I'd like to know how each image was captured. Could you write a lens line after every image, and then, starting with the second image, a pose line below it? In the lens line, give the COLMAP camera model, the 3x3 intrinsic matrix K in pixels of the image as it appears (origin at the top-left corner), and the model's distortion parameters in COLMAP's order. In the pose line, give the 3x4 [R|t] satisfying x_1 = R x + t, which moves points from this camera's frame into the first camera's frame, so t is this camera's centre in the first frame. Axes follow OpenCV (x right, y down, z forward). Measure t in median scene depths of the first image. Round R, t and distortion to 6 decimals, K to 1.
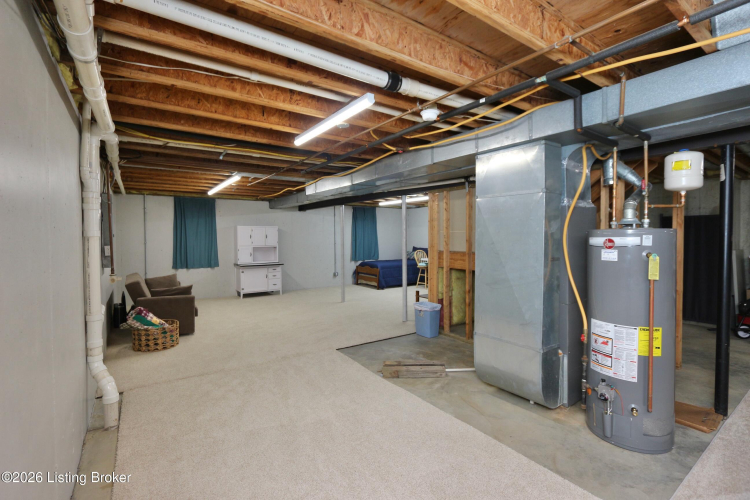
lens RADIAL K [[343.9, 0, 369.0], [0, 343.9, 247.4], [0, 0, 1]] dist [-0.002668, -0.000888]
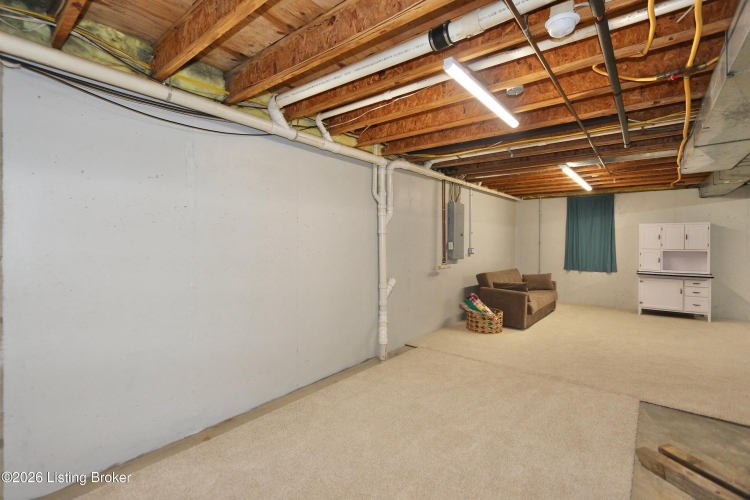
lens RADIAL K [[343.9, 0, 371.8], [0, 343.9, 243.5], [0, 0, 1]] dist [-0.002668, -0.000888]
pose [[0.289904, 0.013135, -0.956966, 0.367081], [-0.035555, 0.999363, 0.002946, 0.006603], [0.956395, 0.033171, 0.290187, 0.281150]]
